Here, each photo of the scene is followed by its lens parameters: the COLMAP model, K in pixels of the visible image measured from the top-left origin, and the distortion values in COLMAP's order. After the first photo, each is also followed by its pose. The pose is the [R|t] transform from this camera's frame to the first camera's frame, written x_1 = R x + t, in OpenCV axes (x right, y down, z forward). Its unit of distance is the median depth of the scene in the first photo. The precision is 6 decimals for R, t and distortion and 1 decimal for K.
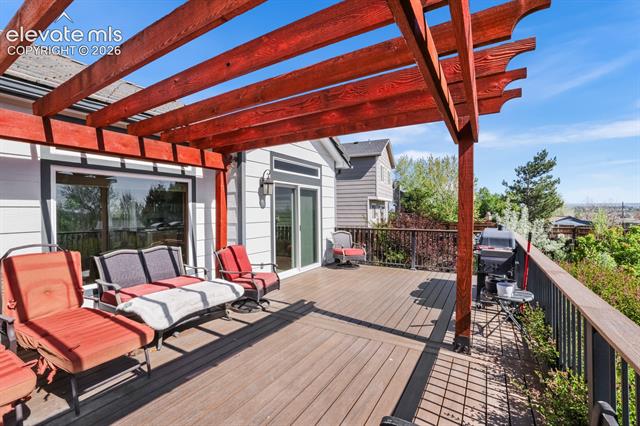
lens RADIAL K [[280.1, 0, 315.5], [0, 280.1, 211.2], [0, 0, 1]] dist [-0.001895, -0.000243]
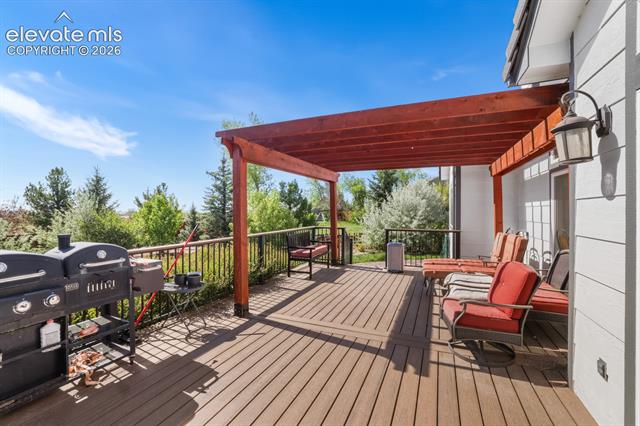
lens RADIAL K [[280.1, 0, 315.5], [0, 280.1, 211.2], [0, 0, 1]] dist [-0.001895, -0.000243]
pose [[-0.989852, 0.001616, -0.142093, 0.281641], [0.000621, 0.999975, 0.007047, 0.000595], [0.142101, 0.006887, -0.989828, 1.793469]]
